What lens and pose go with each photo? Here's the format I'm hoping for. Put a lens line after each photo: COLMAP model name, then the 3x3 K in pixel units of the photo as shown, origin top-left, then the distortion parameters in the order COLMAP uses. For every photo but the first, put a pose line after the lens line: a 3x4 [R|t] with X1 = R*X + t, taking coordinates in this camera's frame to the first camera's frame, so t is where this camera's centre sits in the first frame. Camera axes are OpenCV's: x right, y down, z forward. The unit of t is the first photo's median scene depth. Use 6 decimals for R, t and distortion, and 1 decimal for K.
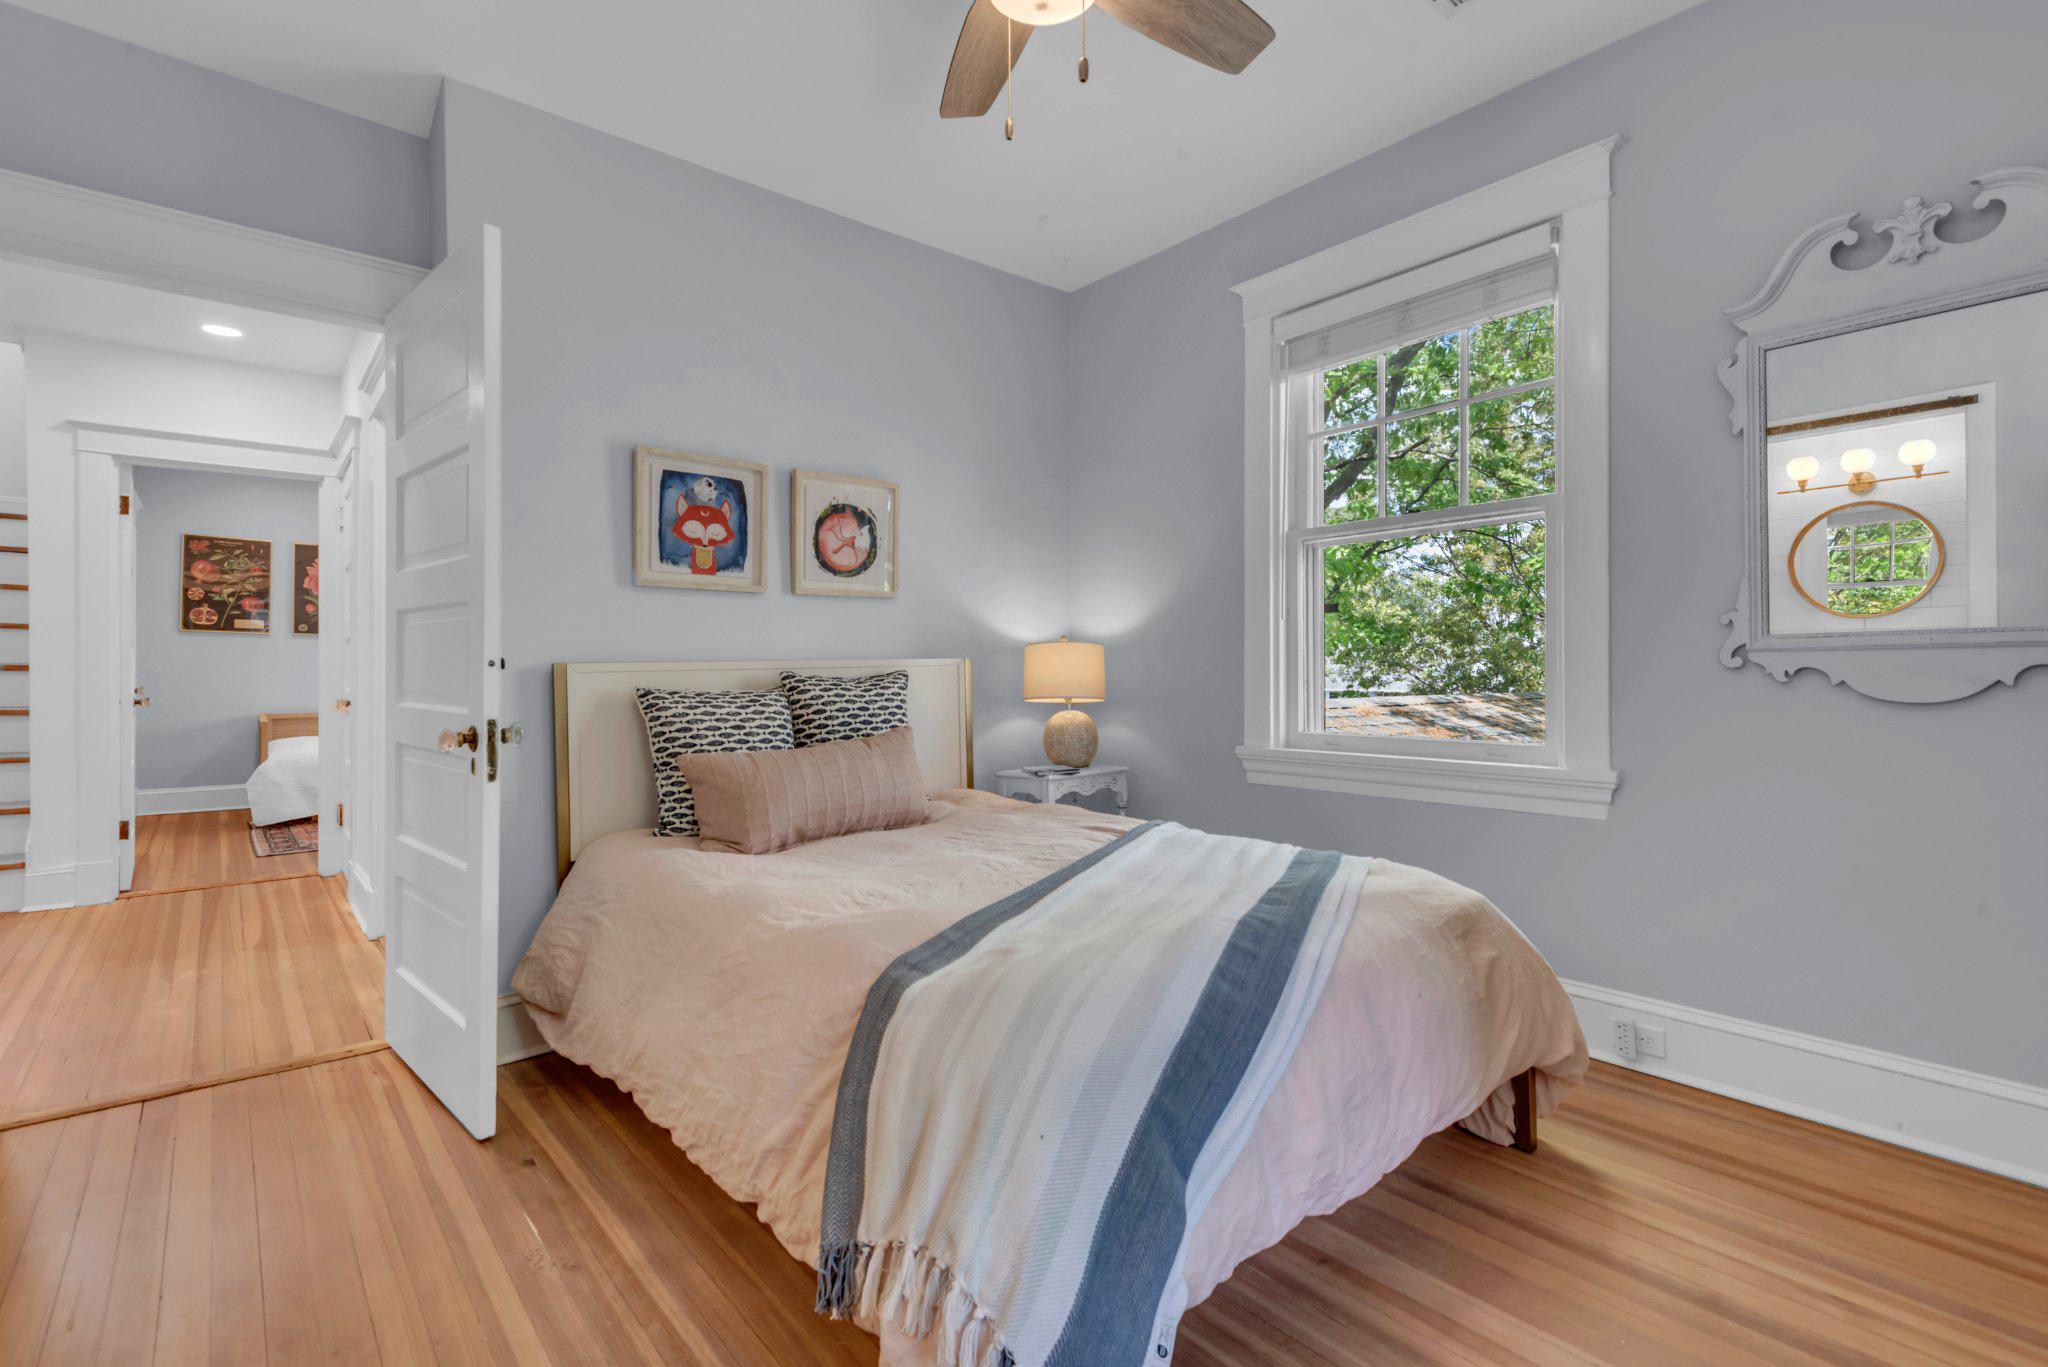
lens RADIAL K [[924.2, 0, 1026.5], [0, 924.2, 669.7], [0, 0, 1]] dist [0.012413, 0.000186]
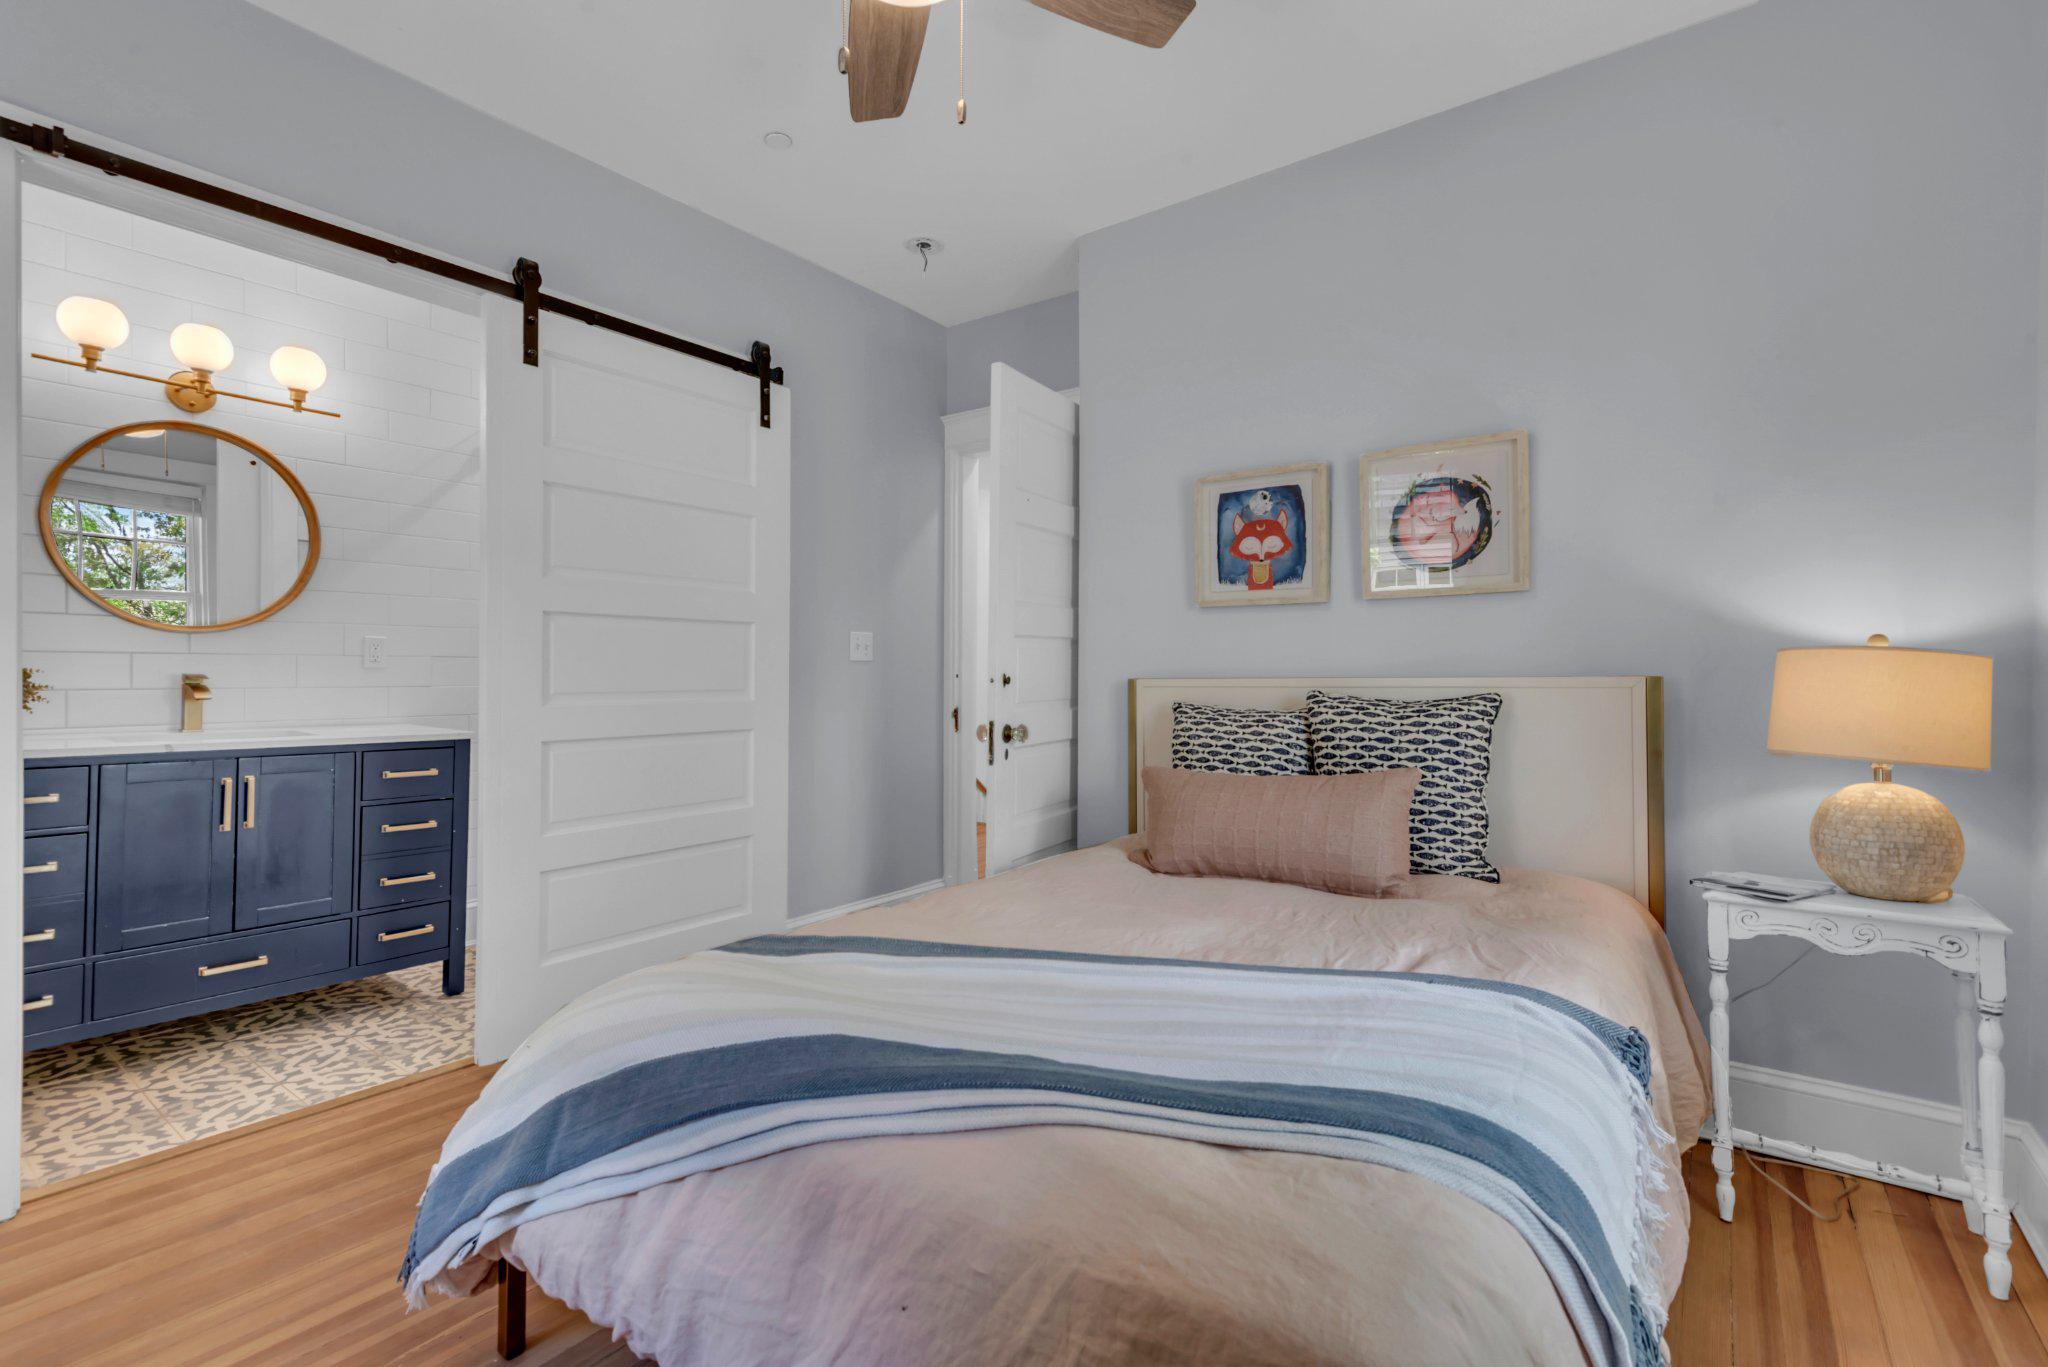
lens RADIAL K [[928.1, 0, 1029.3], [0, 928.1, 673.0], [0, 0, 1]] dist [0.004308, -0.000362]
pose [[0.192080, 0.032449, -0.980843, 0.579088], [0.015195, 0.999235, 0.036033, -0.052563], [0.981262, -0.021825, 0.191440, 0.558913]]
